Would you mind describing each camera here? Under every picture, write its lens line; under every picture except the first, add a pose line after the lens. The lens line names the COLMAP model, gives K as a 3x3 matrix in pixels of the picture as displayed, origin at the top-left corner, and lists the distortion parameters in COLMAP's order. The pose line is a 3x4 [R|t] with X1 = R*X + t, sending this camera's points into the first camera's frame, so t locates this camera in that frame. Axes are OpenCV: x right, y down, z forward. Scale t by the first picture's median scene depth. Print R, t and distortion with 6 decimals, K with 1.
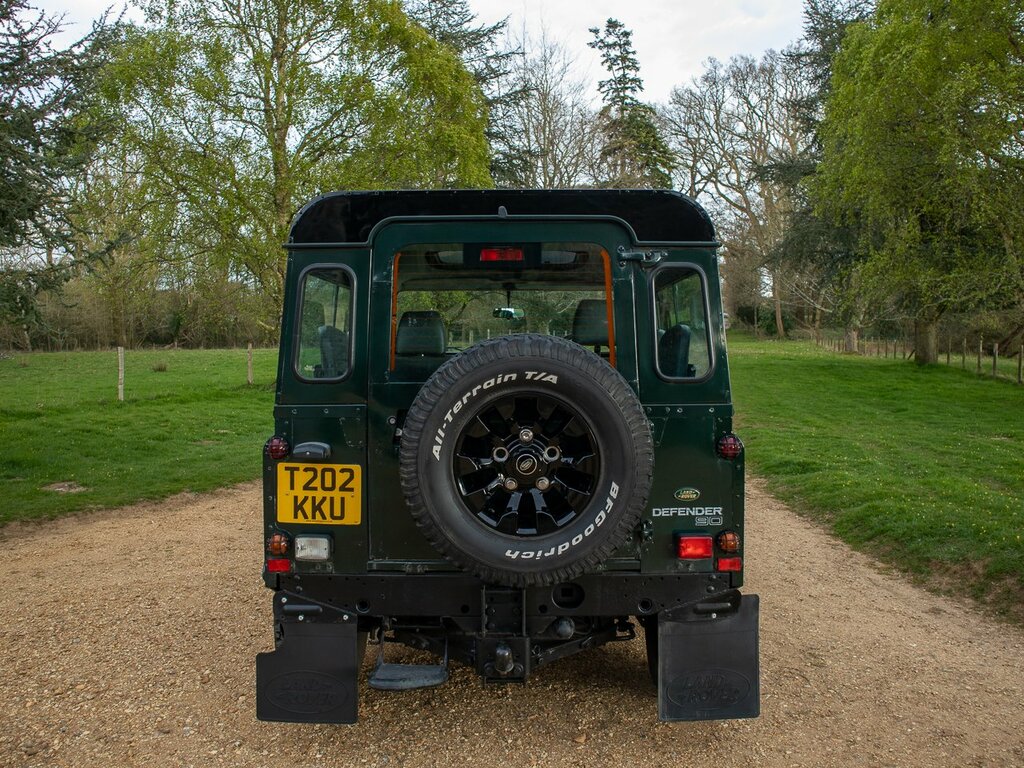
lens RADIAL K [[797.3, 0, 519.1], [0, 797.3, 380.2], [0, 0, 1]] dist [-0.119365, 0.071834]
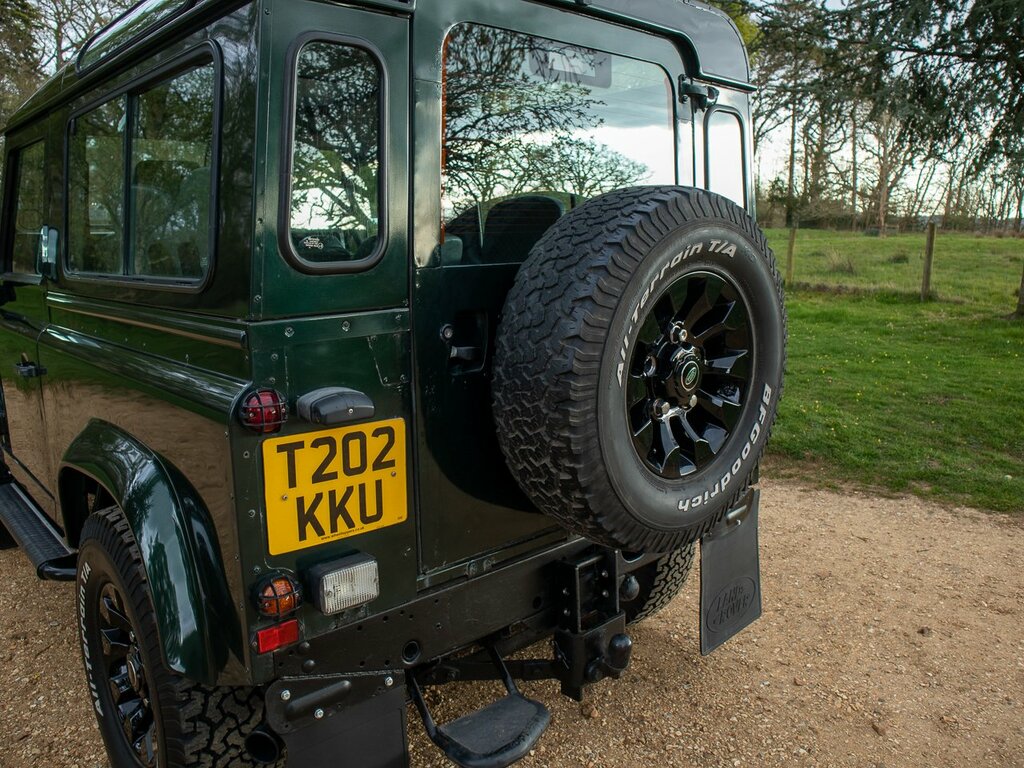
lens RADIAL K [[797.3, 0, 517.4], [0, 797.3, 385.5], [0, 0, 1]] dist [-0.119365, 0.071834]
pose [[0.732947, -0.131187, 0.667517, -0.511481], [0.034998, 0.987202, 0.155587, 0.000945], [-0.679385, -0.090676, 0.728158, 0.540448]]
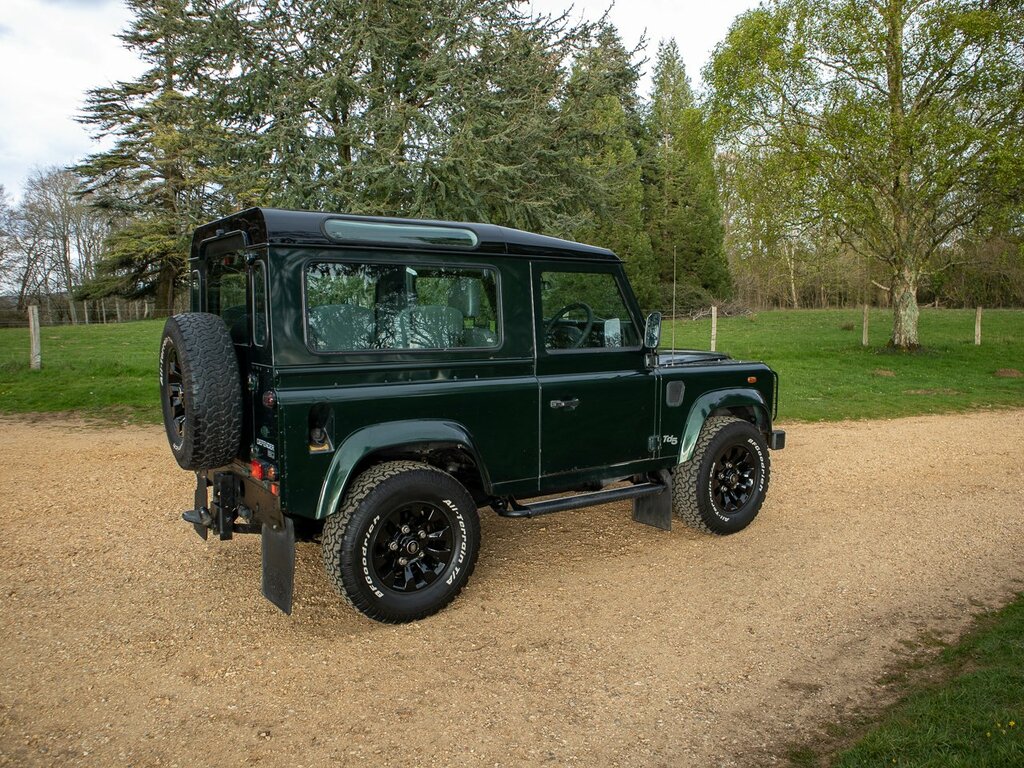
lens RADIAL K [[797.3, 0, 515.6], [0, 797.3, 380.5], [0, 0, 1]] dist [-0.119365, 0.071834]
pose [[0.578402, 0.080078, -0.811812, 1.553352], [-0.036625, 0.996716, 0.072222, -0.056062], [0.814929, -0.012041, 0.579436, 0.570851]]
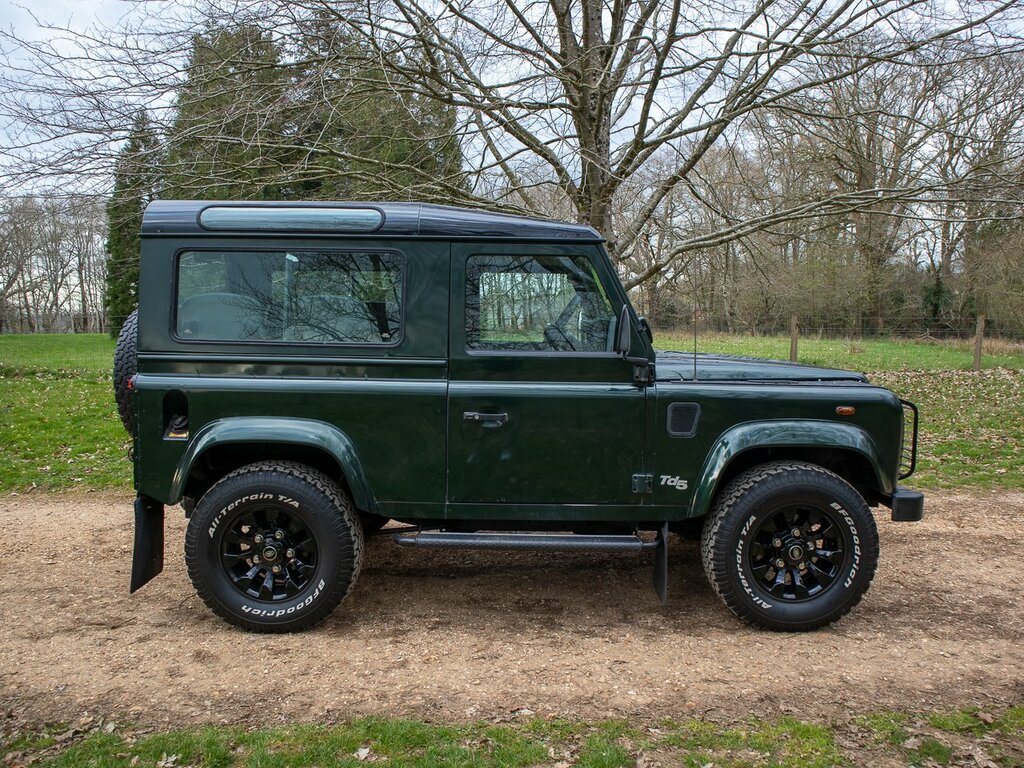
lens RADIAL K [[797.3, 0, 517.0], [0, 797.3, 379.3], [0, 0, 1]] dist [-0.119365, 0.071834]
pose [[0.002369, 0.077343, -0.997002, 1.599277], [-0.054378, 0.995539, 0.077101, -0.061657], [0.998518, 0.054032, 0.006564, 1.640353]]
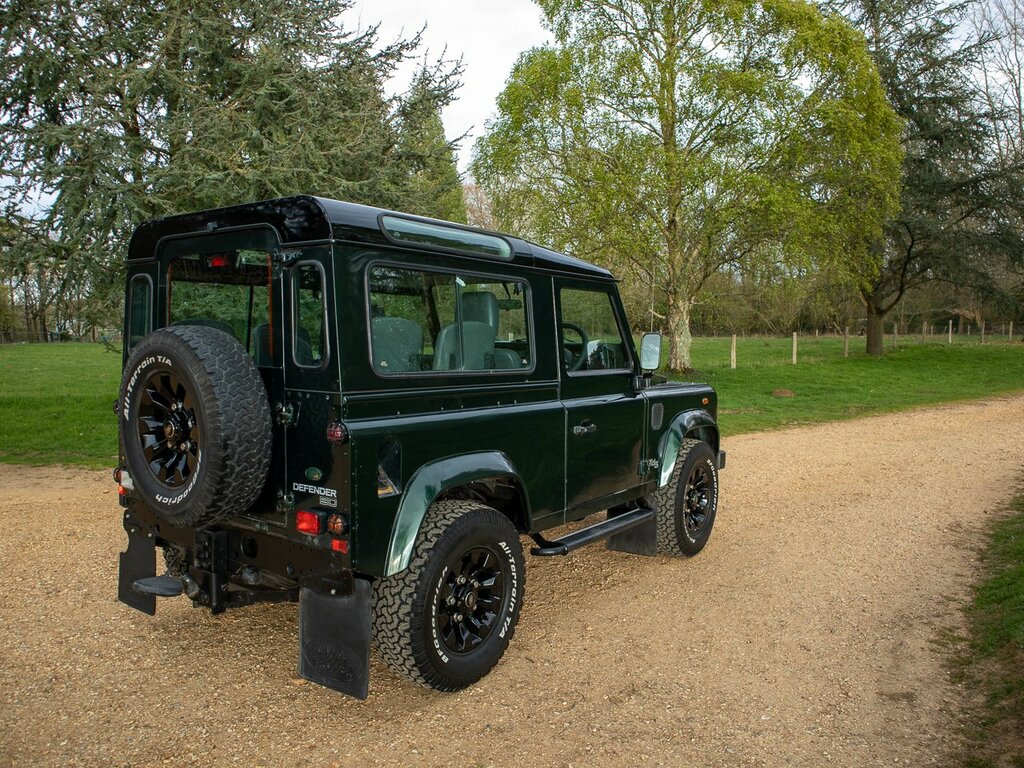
lens RADIAL K [[797.3, 0, 517.0], [0, 797.3, 383.2], [0, 0, 1]] dist [-0.119365, 0.071834]
pose [[0.813065, 0.046544, -0.580310, 1.065918], [-0.037118, 0.998915, 0.028113, -0.020910], [0.580989, -0.001318, 0.813910, 0.280286]]
